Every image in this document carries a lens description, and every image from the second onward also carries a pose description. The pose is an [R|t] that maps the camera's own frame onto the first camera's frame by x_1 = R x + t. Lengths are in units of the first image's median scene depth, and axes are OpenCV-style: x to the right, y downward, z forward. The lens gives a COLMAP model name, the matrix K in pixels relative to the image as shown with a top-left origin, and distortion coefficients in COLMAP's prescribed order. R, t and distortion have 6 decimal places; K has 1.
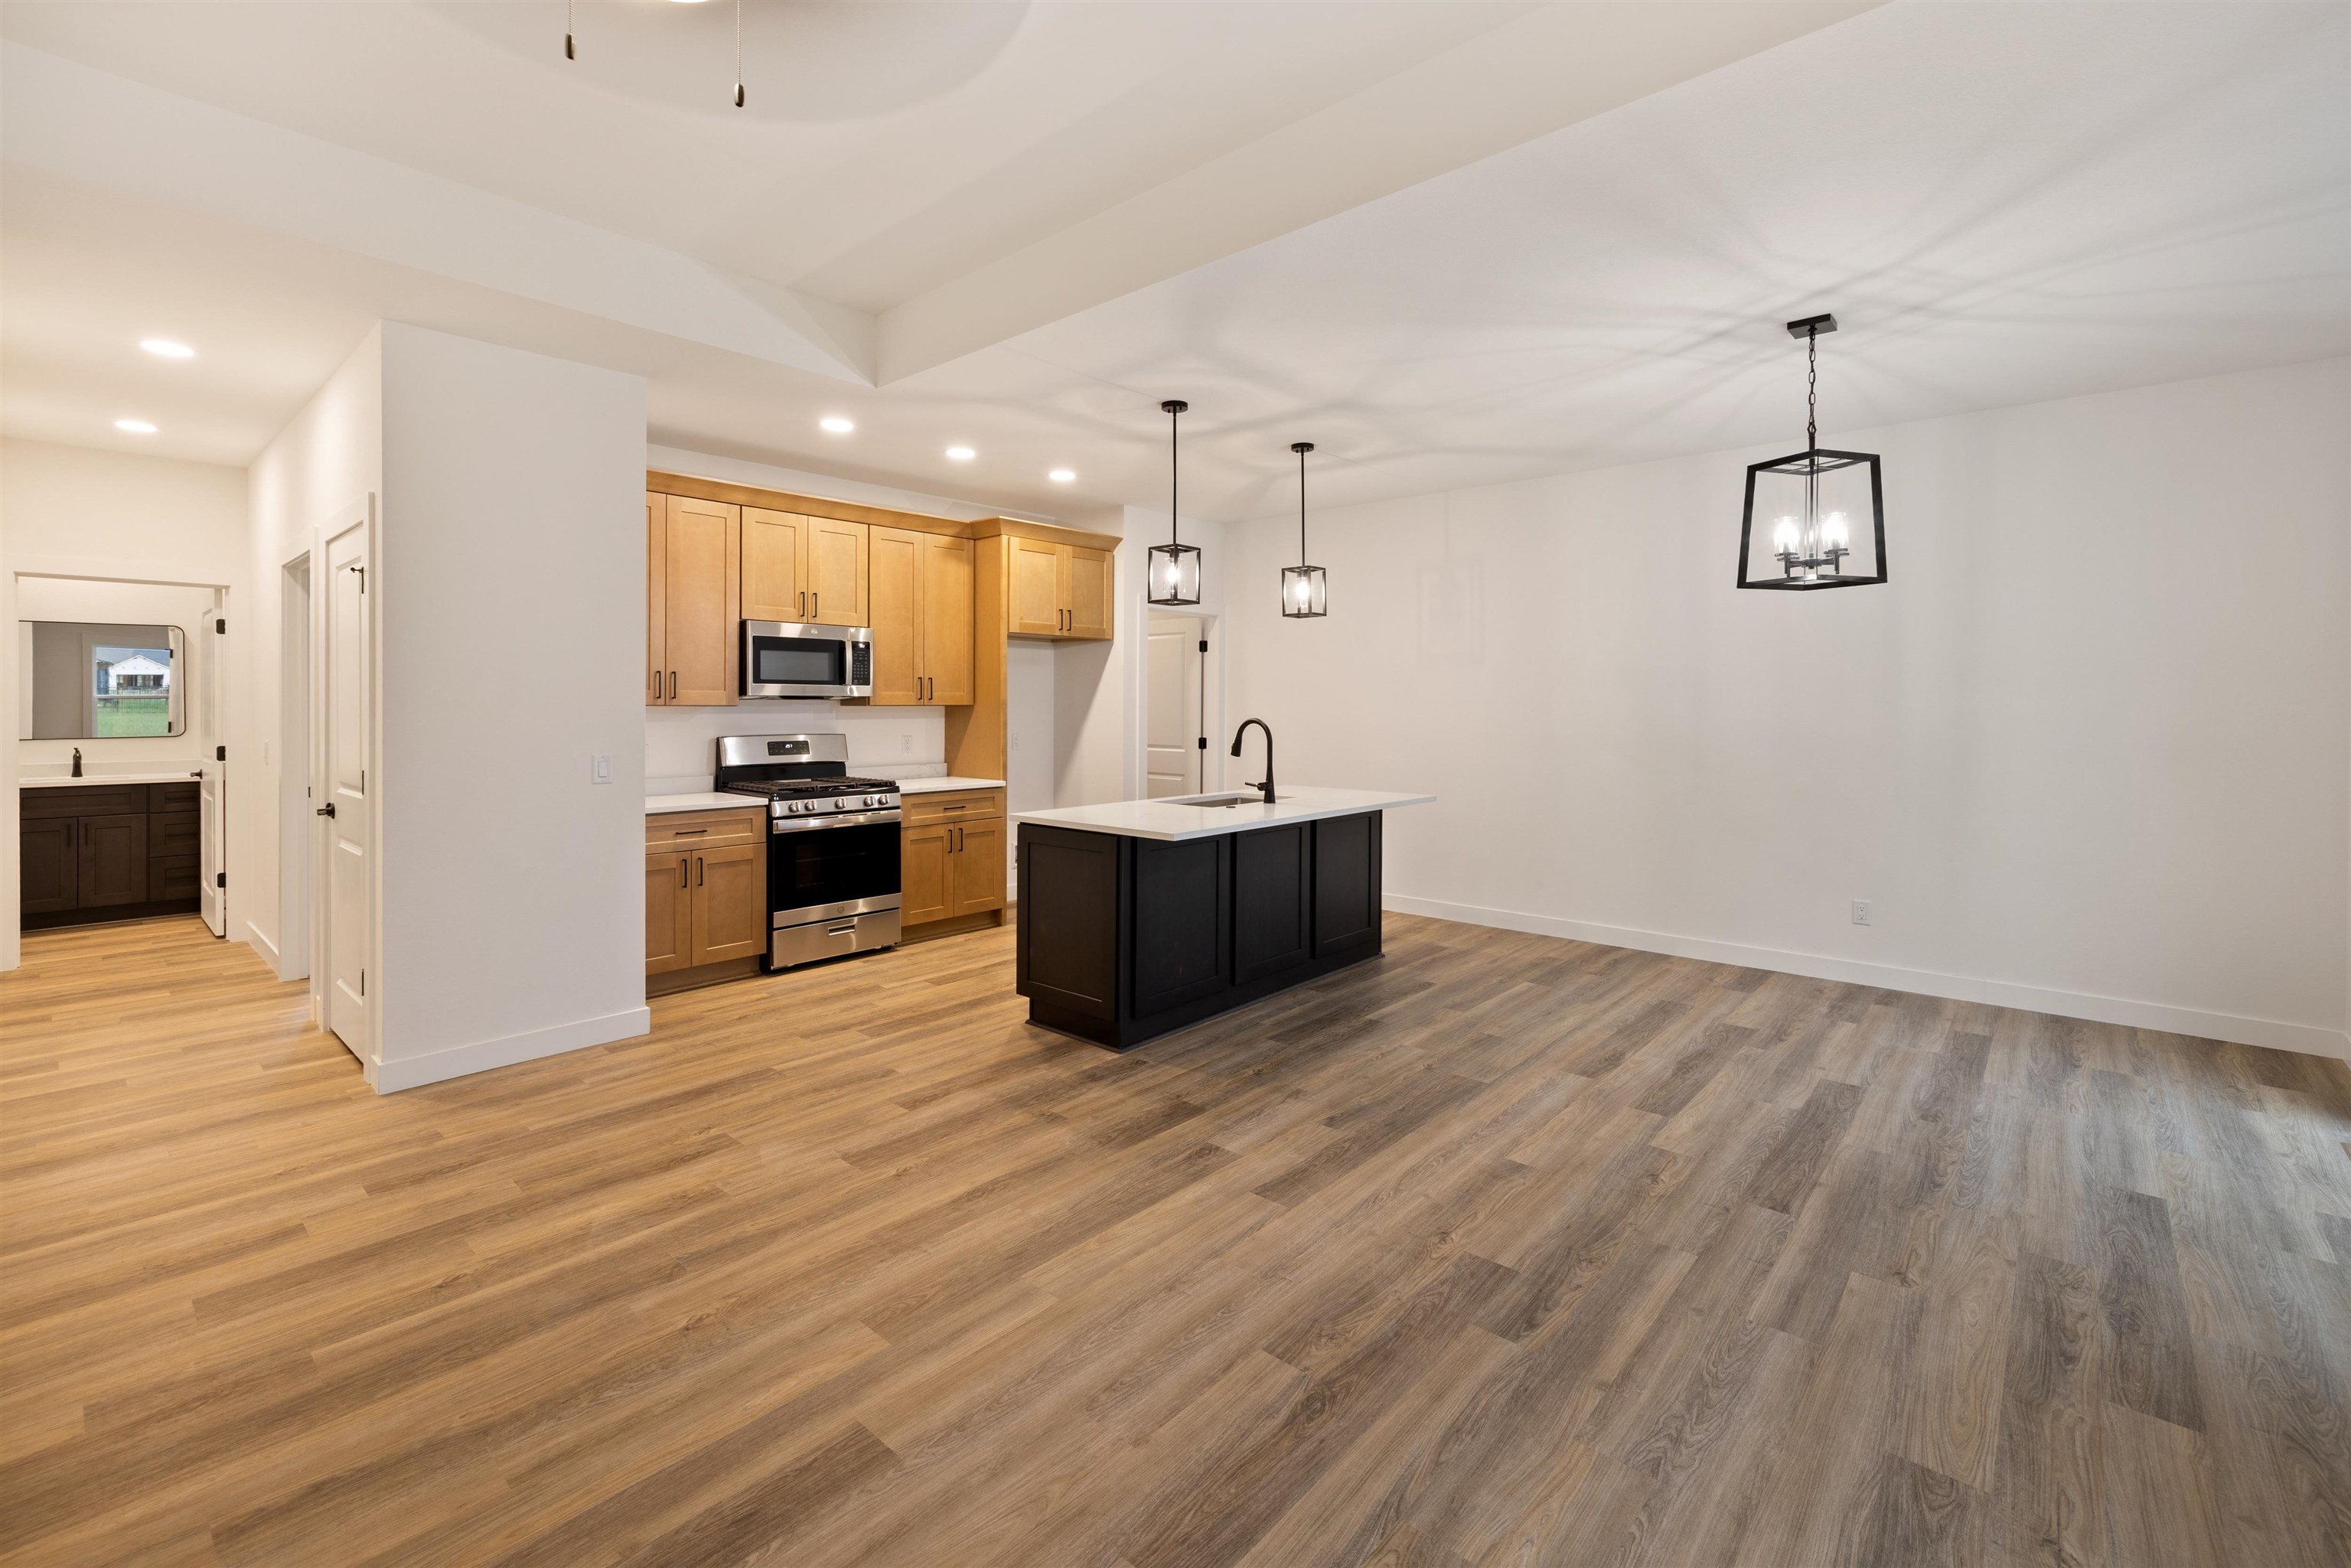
lens RADIAL K [[1016.1, 0, 1169.6], [0, 1016.1, 698.1], [0, 0, 1]] dist [-0.001123, -0.001376]
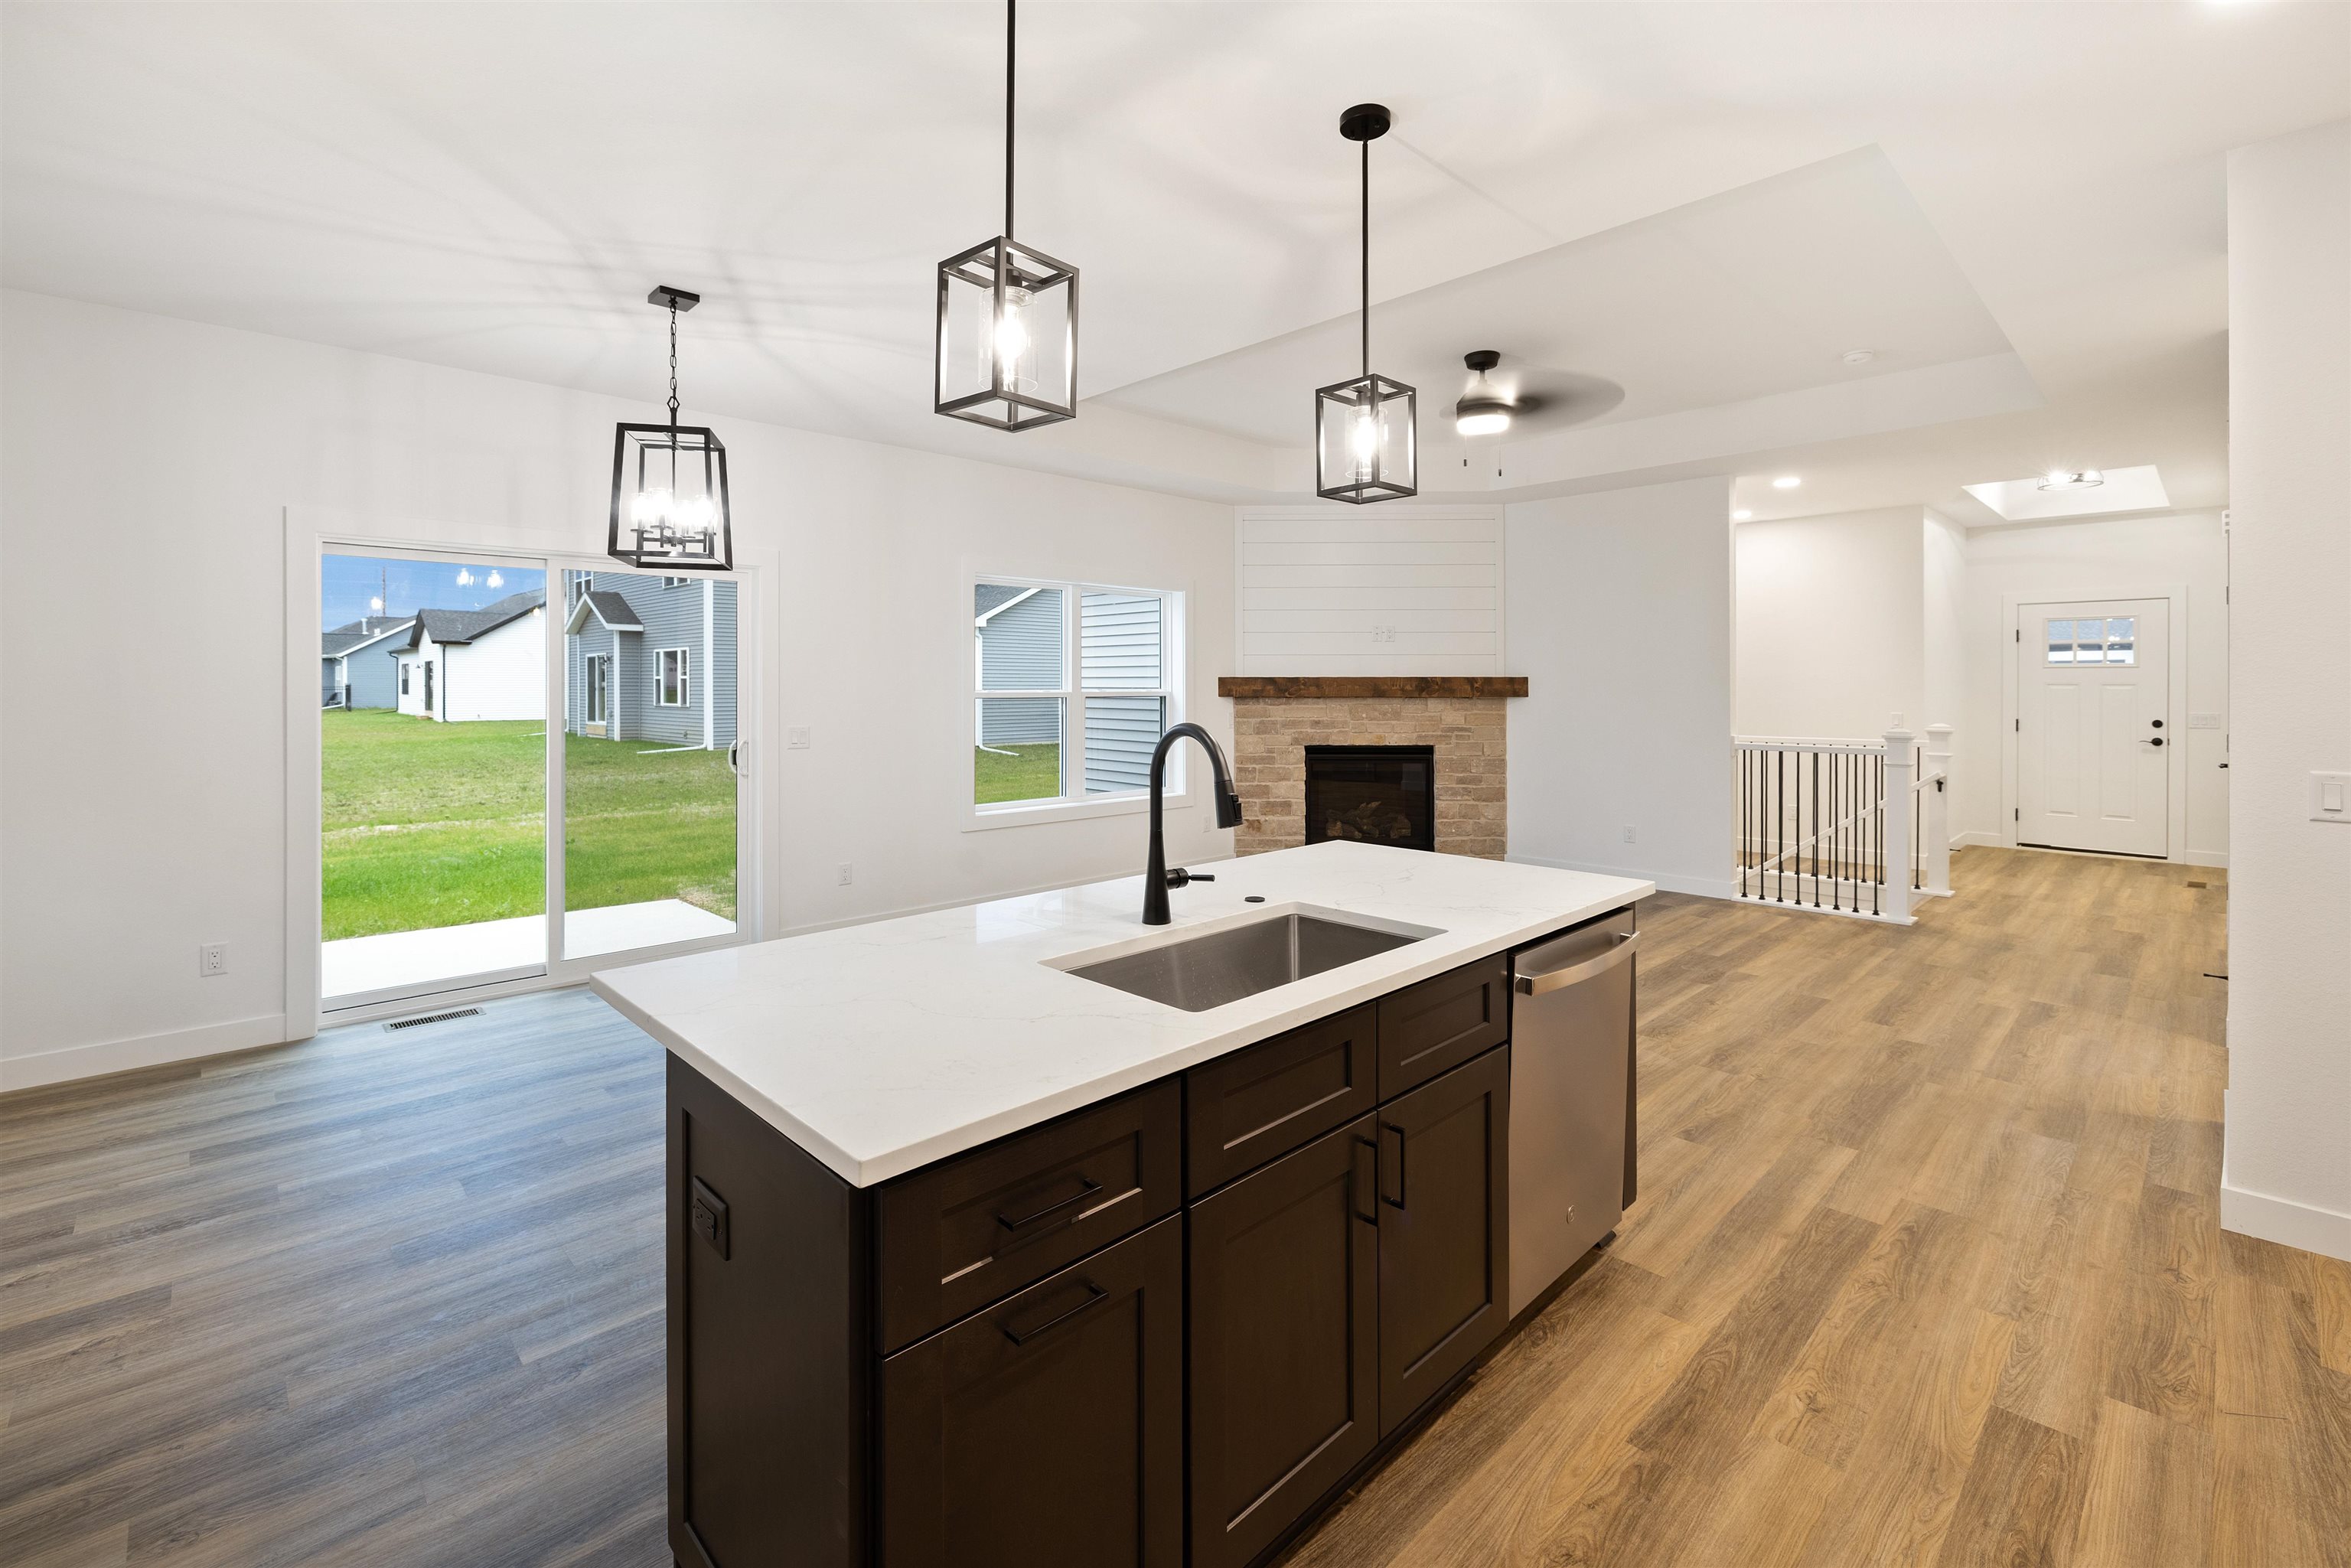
lens RADIAL K [[1016.1, 0, 1167.8], [0, 1016.1, 695.1], [0, 0, 1]] dist [-0.001123, -0.001376]
pose [[-0.996738, -0.001739, 0.080688, 0.062374], [-0.001302, 0.999984, 0.005473, 0.006687], [-0.080696, 0.005350, -0.996724, 1.480618]]
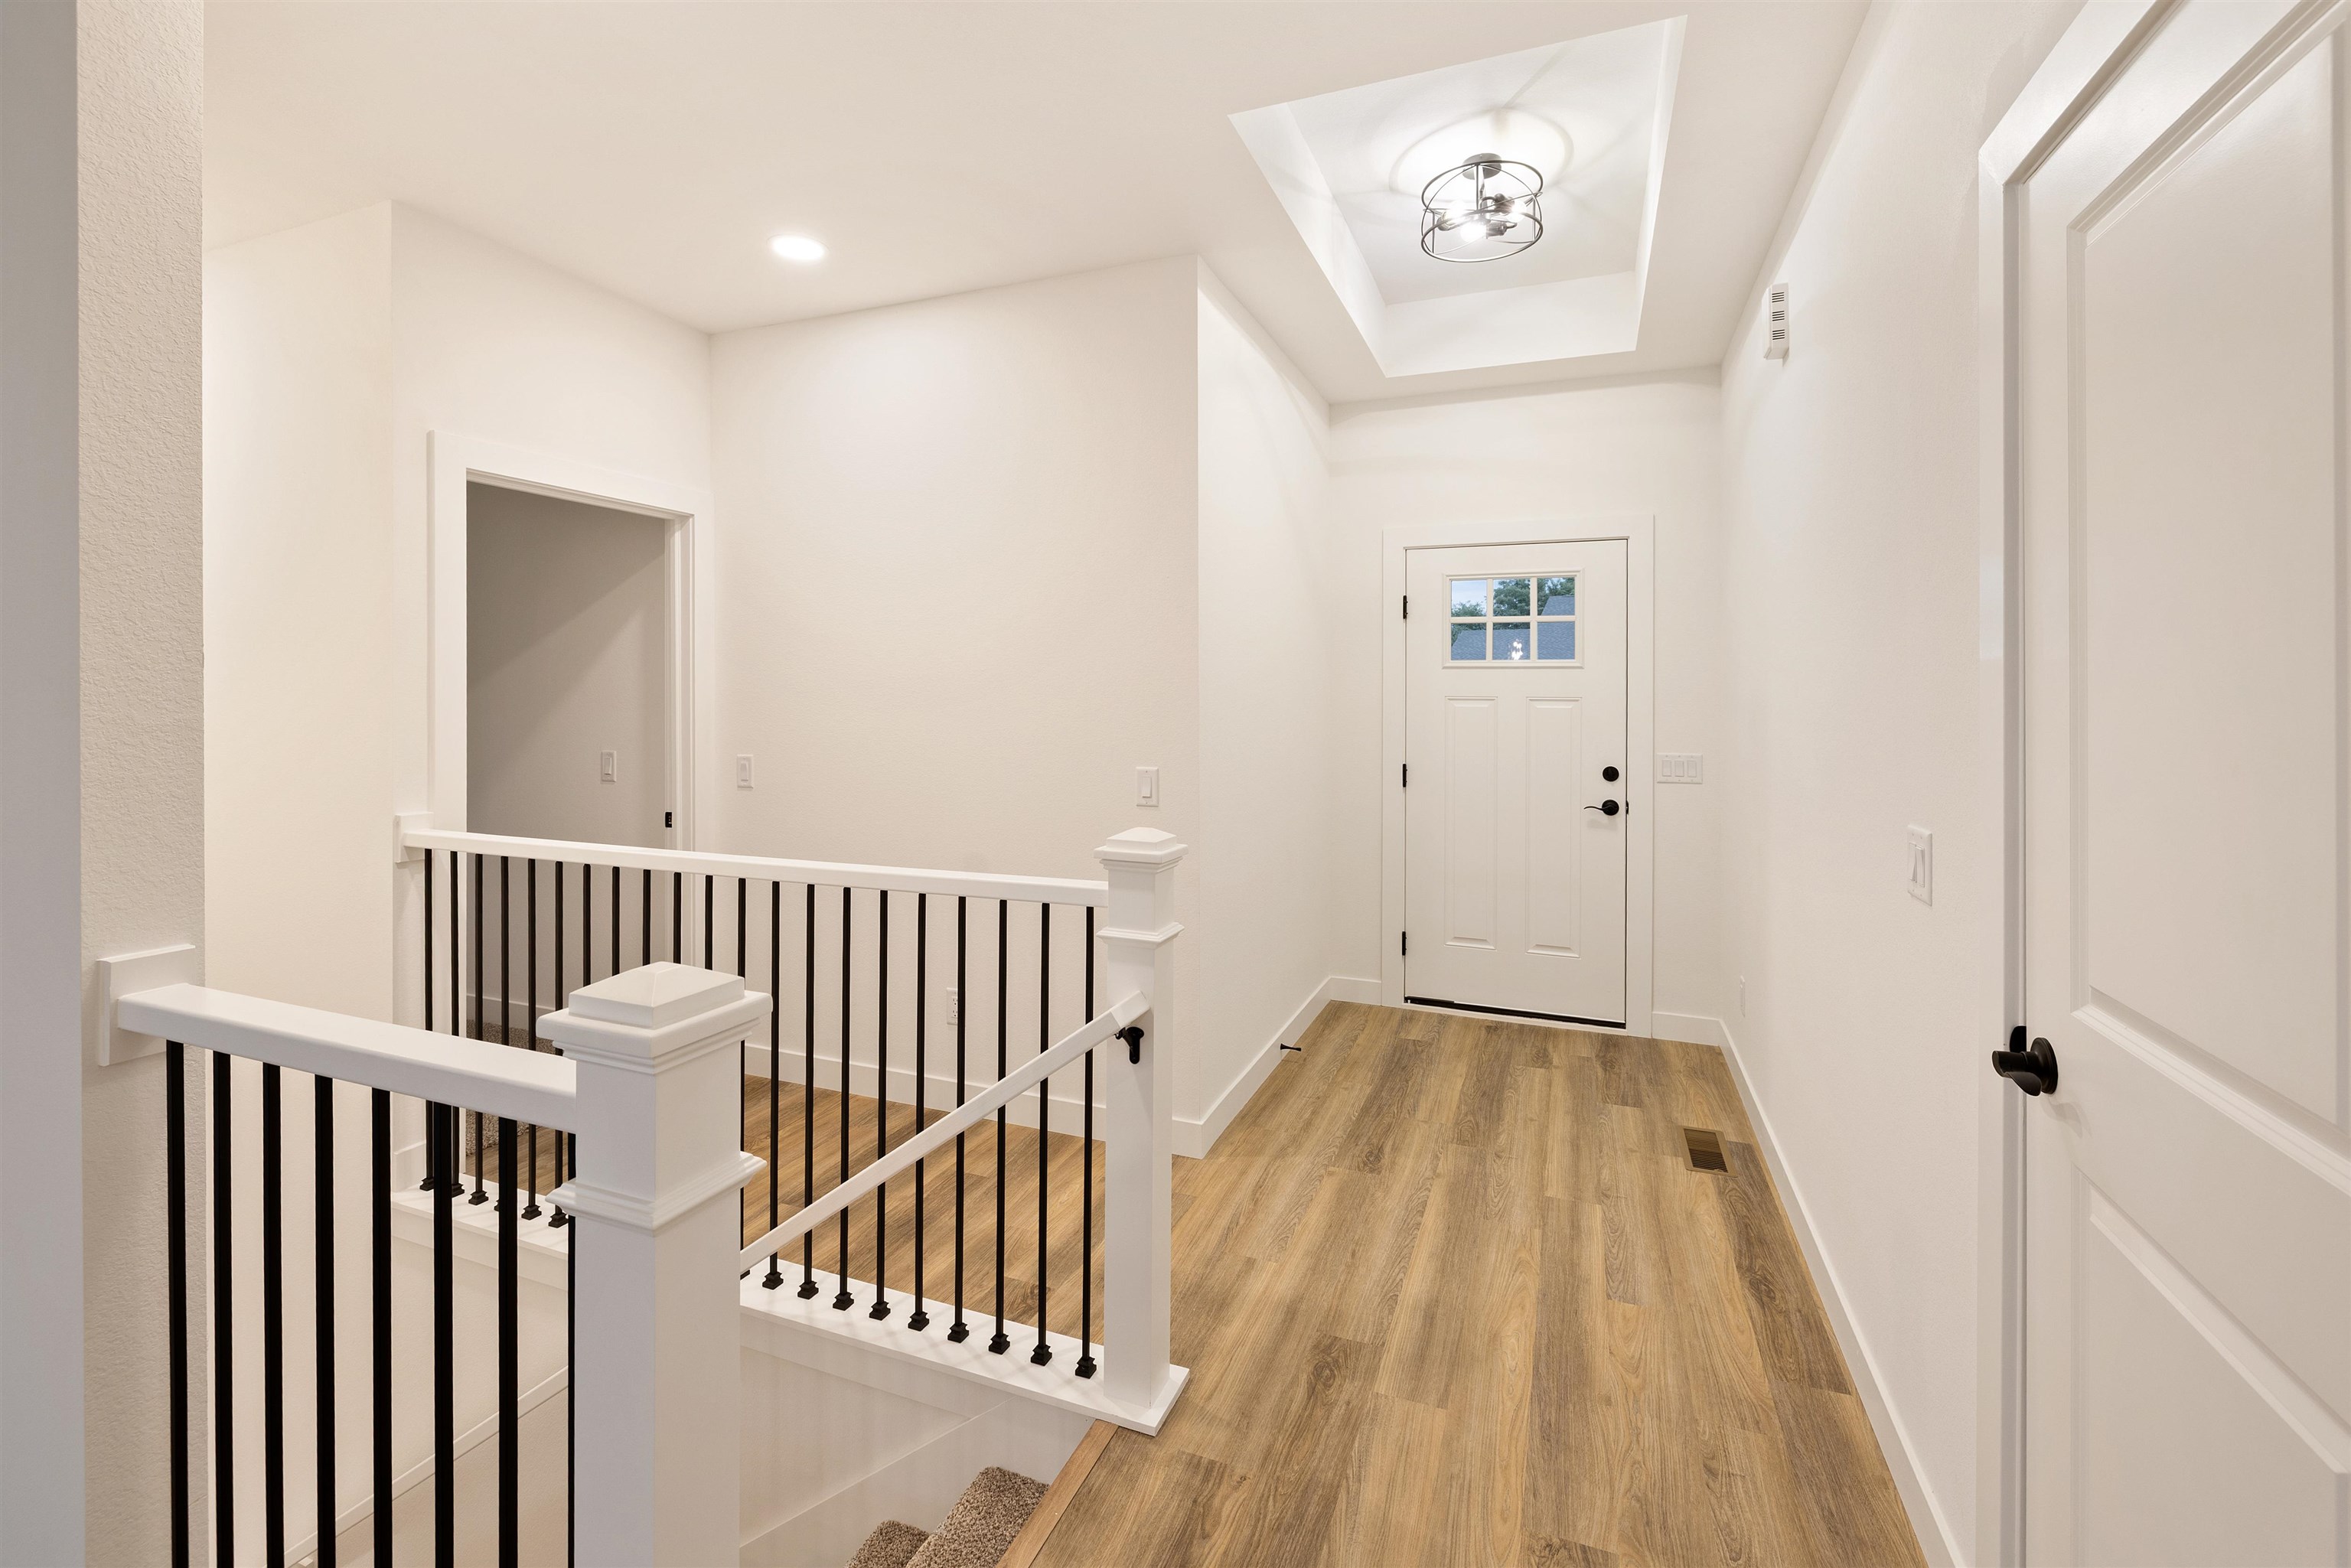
lens RADIAL K [[1021.5, 0, 1177.1], [0, 1021.5, 706.9], [0, 0, 1]] dist [0.009365, 0.000029]
pose [[-0.937957, 0.002092, -0.346746, -0.762909], [0.000995, 0.999994, 0.003341, -0.001100], [0.346751, 0.002789, -0.937953, 0.390426]]
